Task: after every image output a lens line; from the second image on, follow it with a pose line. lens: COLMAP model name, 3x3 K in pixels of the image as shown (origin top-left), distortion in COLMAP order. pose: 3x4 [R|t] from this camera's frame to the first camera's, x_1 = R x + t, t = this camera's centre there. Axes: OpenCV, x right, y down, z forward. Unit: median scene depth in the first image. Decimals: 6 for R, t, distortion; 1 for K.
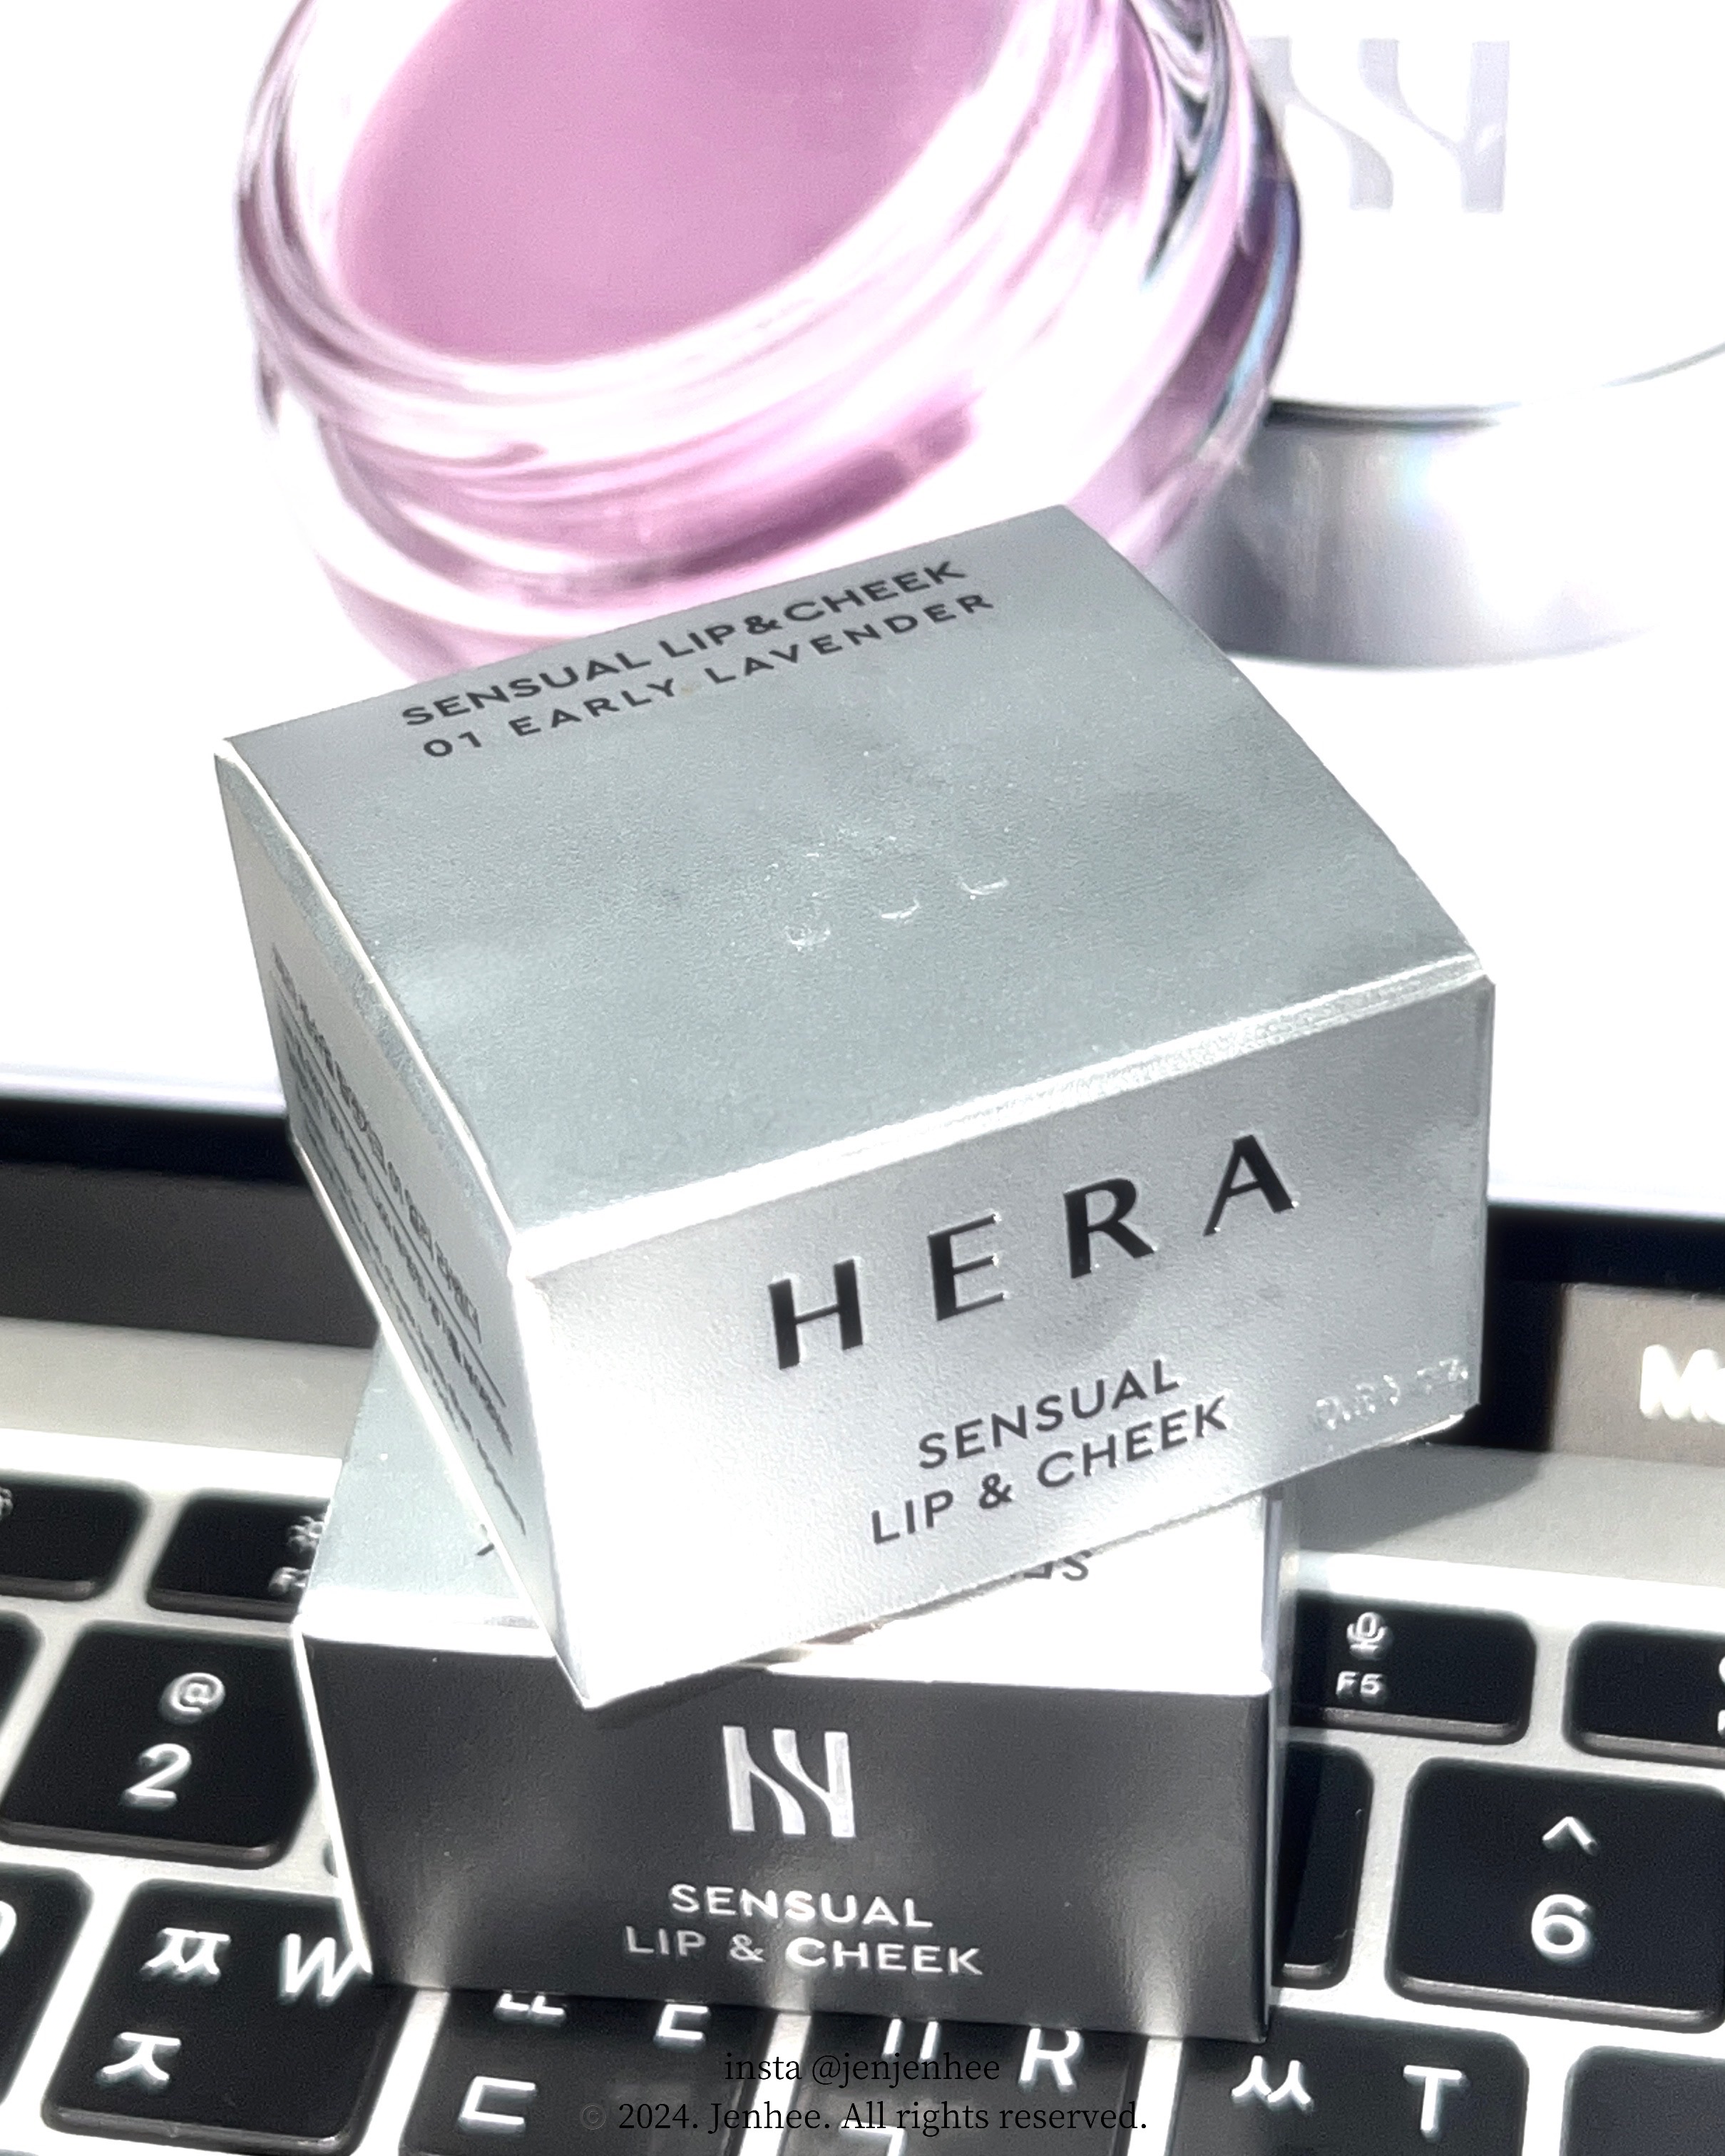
lens RADIAL K [[4239.6, 0, 864.1], [0, 4239.6, 1246.4], [0, 0, 1]] dist [0.544797, -3.602118]
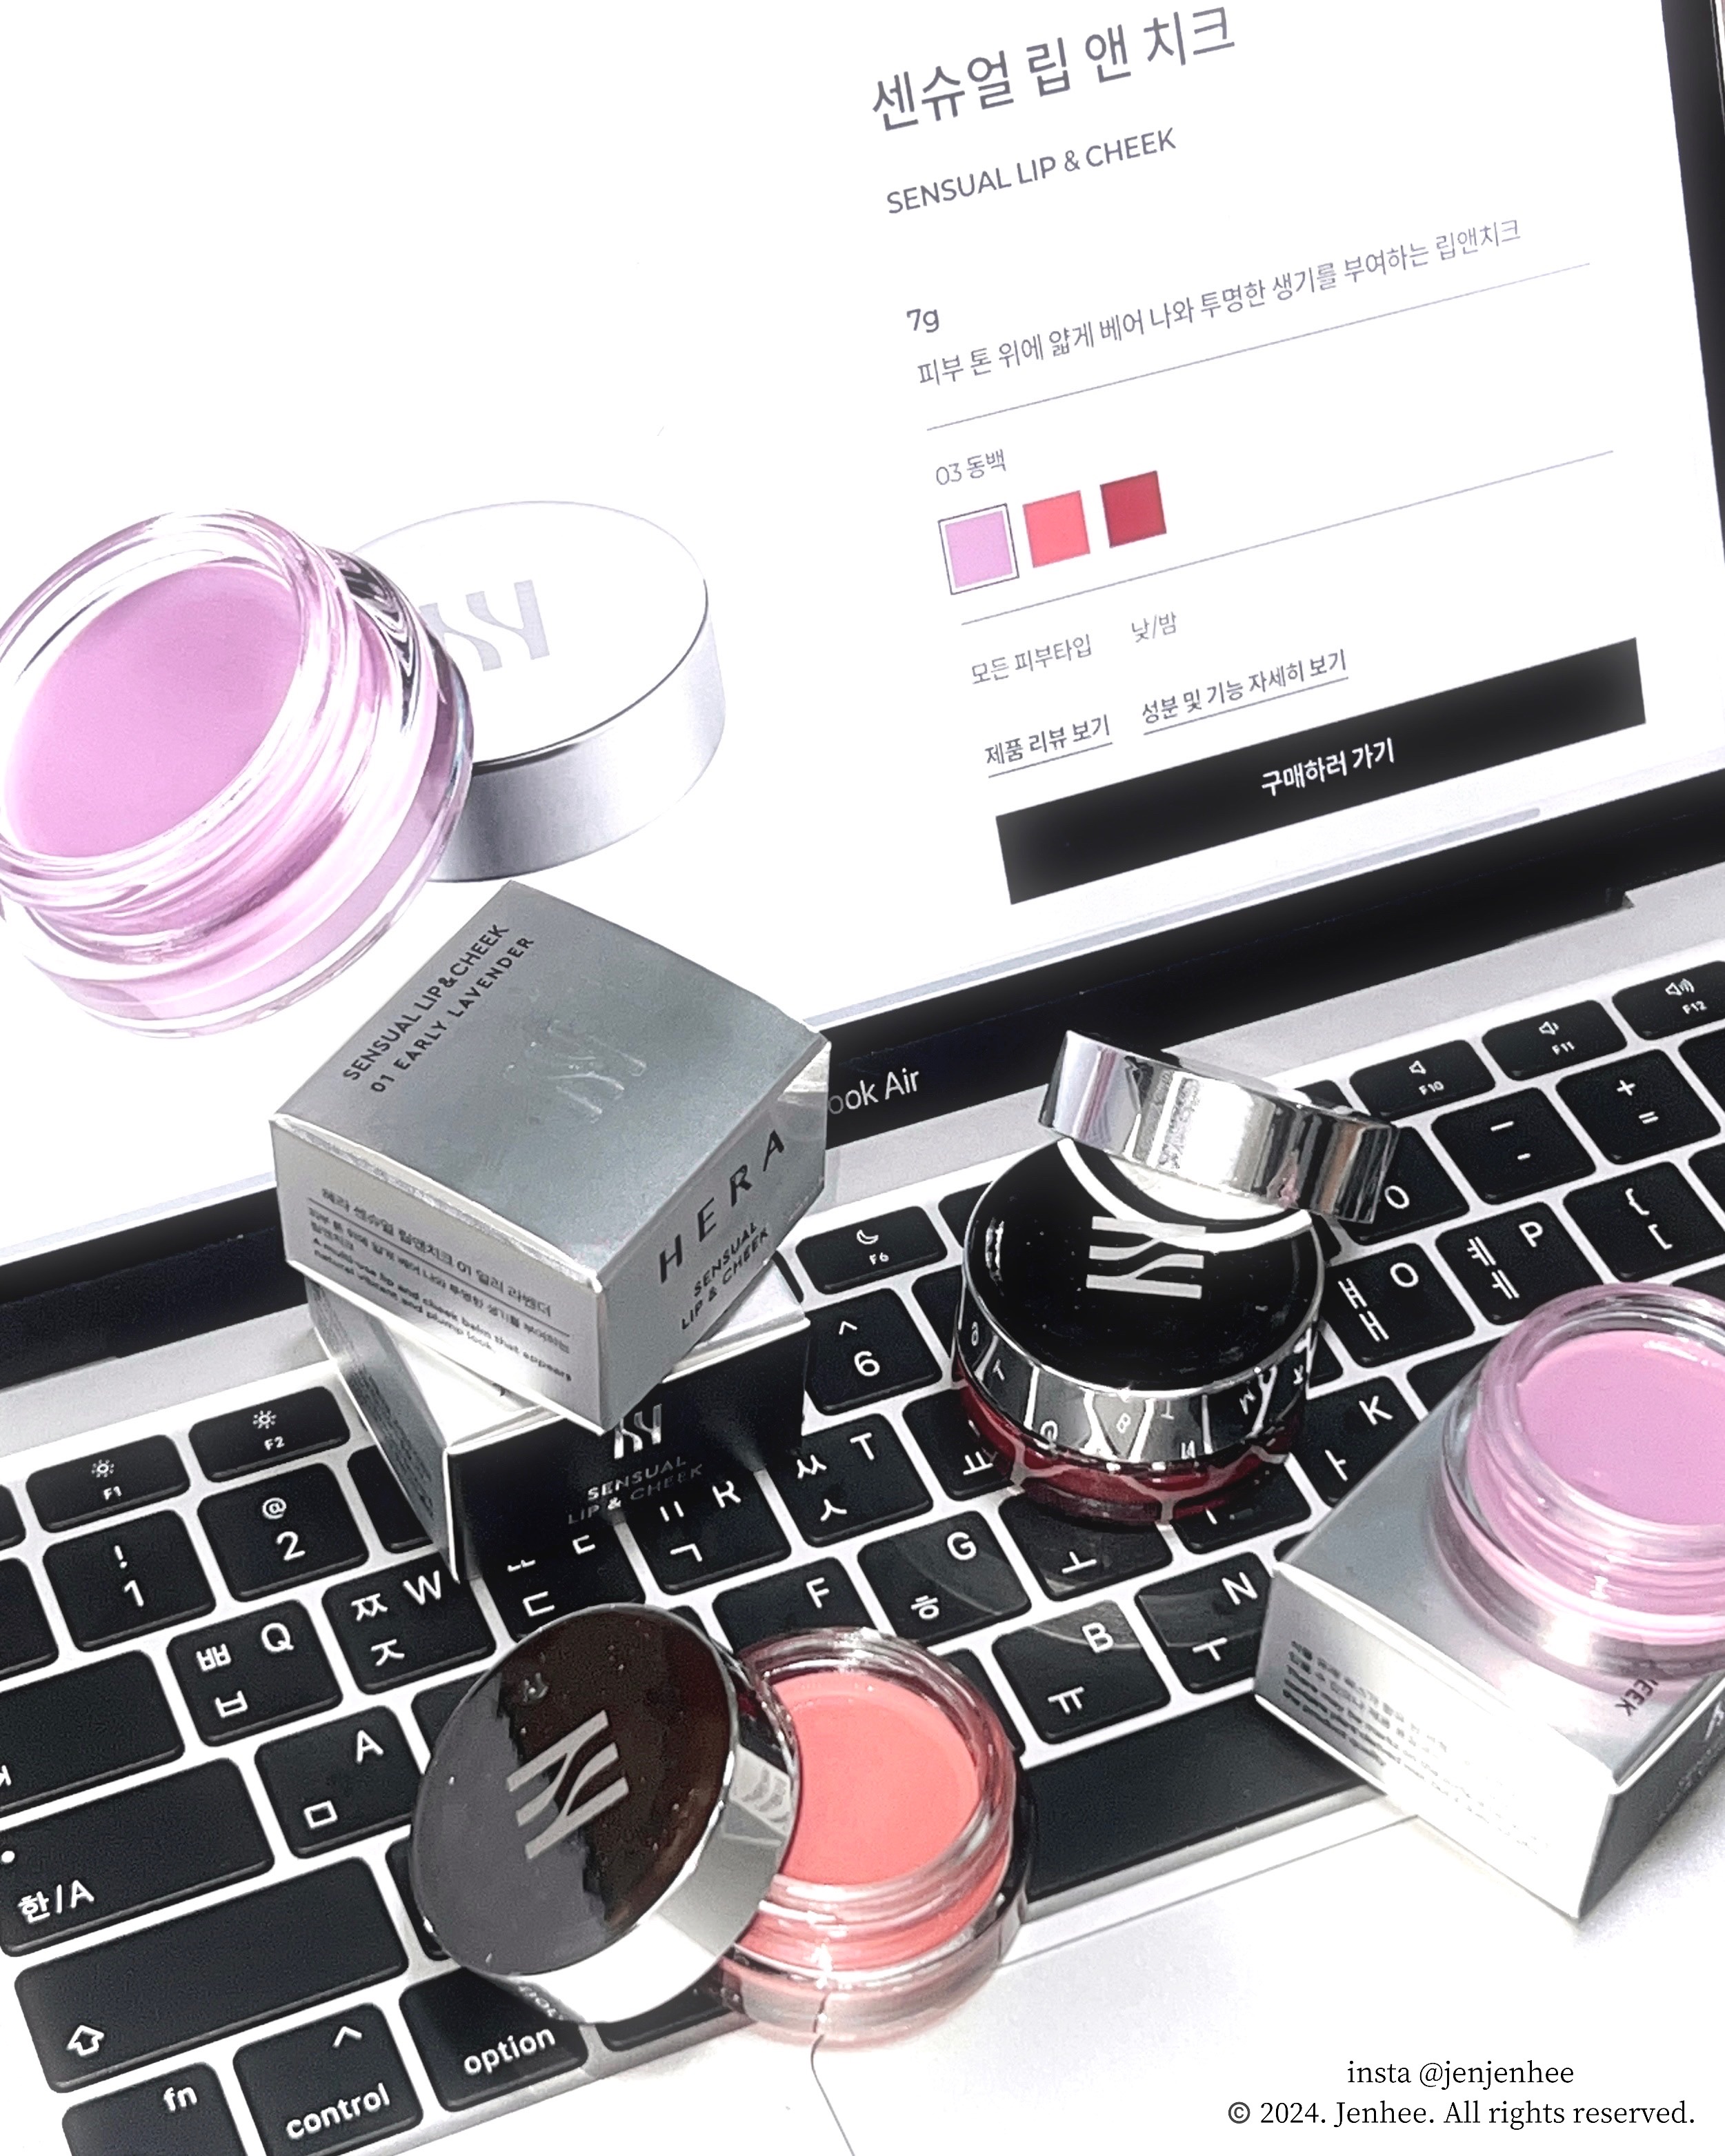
lens RADIAL K [[4239.2, 0, 864.1], [0, 4239.2, 1246.4], [0, 0, 1]] dist [0.544797, -3.602118]
pose [[0.816431, -0.369820, 0.443479, -0.874939], [0.294934, 0.927337, 0.230349, -0.455498], [-0.496442, -0.057267, 0.866179, -1.072904]]
